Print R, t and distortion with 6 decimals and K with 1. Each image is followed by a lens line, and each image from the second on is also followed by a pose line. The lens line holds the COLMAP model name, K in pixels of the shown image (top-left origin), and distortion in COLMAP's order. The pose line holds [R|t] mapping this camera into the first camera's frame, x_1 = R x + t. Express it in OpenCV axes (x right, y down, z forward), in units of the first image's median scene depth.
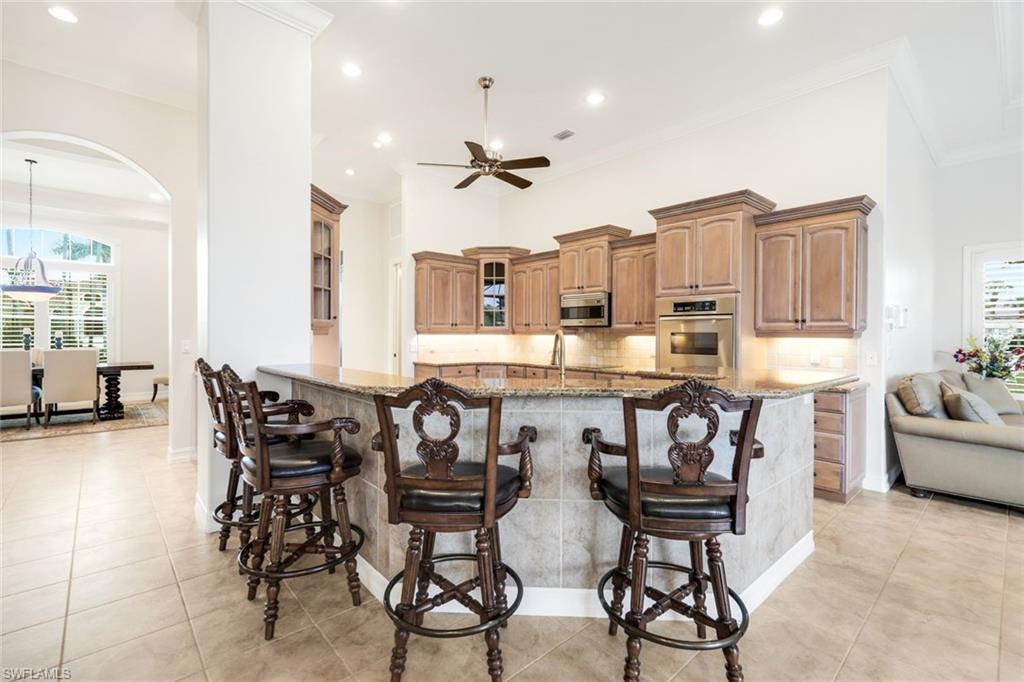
lens RADIAL K [[458.3, 0, 519.2], [0, 458.3, 343.2], [0, 0, 1]] dist [0.002009, 0.003173]
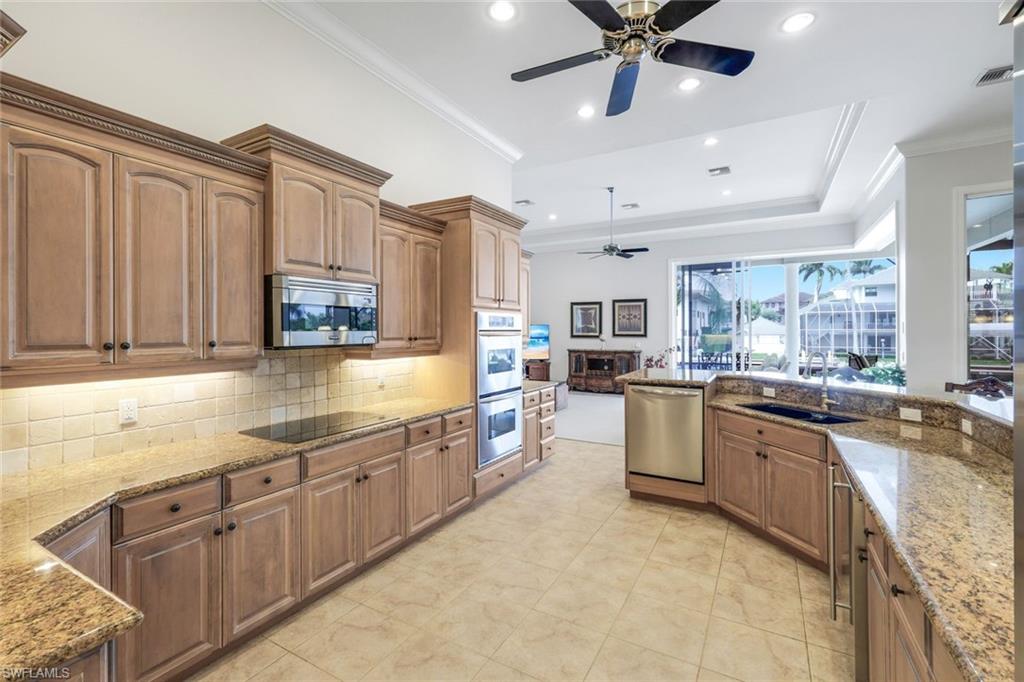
lens RADIAL K [[458.3, 0, 496.5], [0, 458.3, 327.7], [0, 0, 1]] dist [0.002009, 0.003173]
pose [[-0.298323, 0.002060, 0.954463, -0.411142], [0.021089, 0.999768, 0.004434, -0.058756], [-0.954232, 0.021452, -0.298297, 1.044304]]
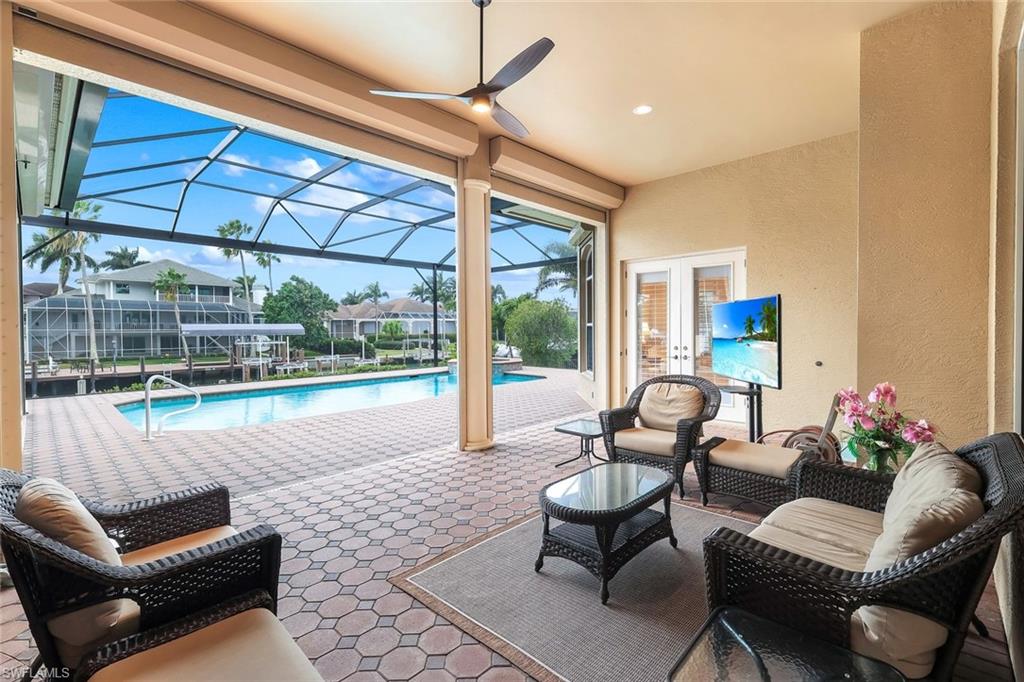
lens RADIAL K [[462.6, 0, 515.5], [0, 462.6, 332.6], [0, 0, 1]] dist [0.003803, -0.000344]
pose [[-0.997754, 0.002910, -0.066922, -0.590202], [0.000893, 0.999545, 0.030158, -0.015244], [0.066979, 0.030031, -0.997302, 0.117230]]
